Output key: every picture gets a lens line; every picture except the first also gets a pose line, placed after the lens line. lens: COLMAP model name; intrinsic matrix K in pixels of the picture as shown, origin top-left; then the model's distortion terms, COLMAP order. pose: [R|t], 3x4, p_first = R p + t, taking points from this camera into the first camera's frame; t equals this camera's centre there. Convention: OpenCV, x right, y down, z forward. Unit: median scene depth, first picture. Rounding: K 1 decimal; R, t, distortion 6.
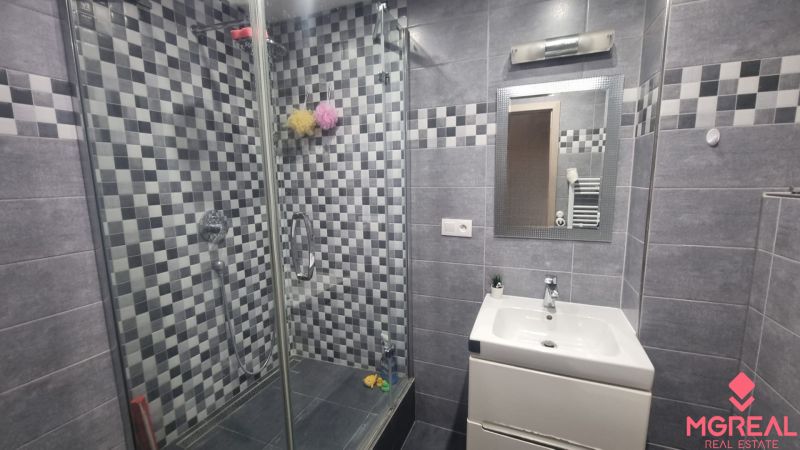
lens RADIAL K [[325.8, 0, 401.8], [0, 325.8, 226.0], [0, 0, 1]] dist [-0.001198, 0.000477]
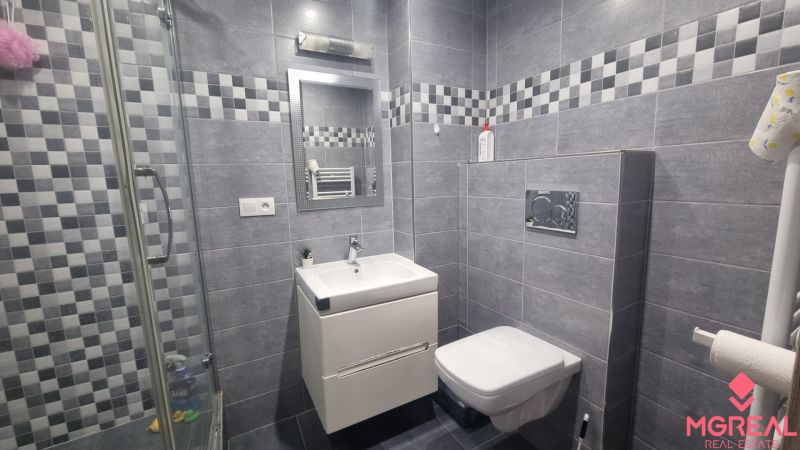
lens RADIAL K [[325.8, 0, 402.9], [0, 325.8, 226.0], [0, 0, 1]] dist [-0.001198, 0.000477]
pose [[0.631509, -0.117503, 0.766413, -0.303986], [0.130280, 0.990478, 0.044507, 0.074638], [-0.764345, 0.071742, 0.640804, 0.072365]]
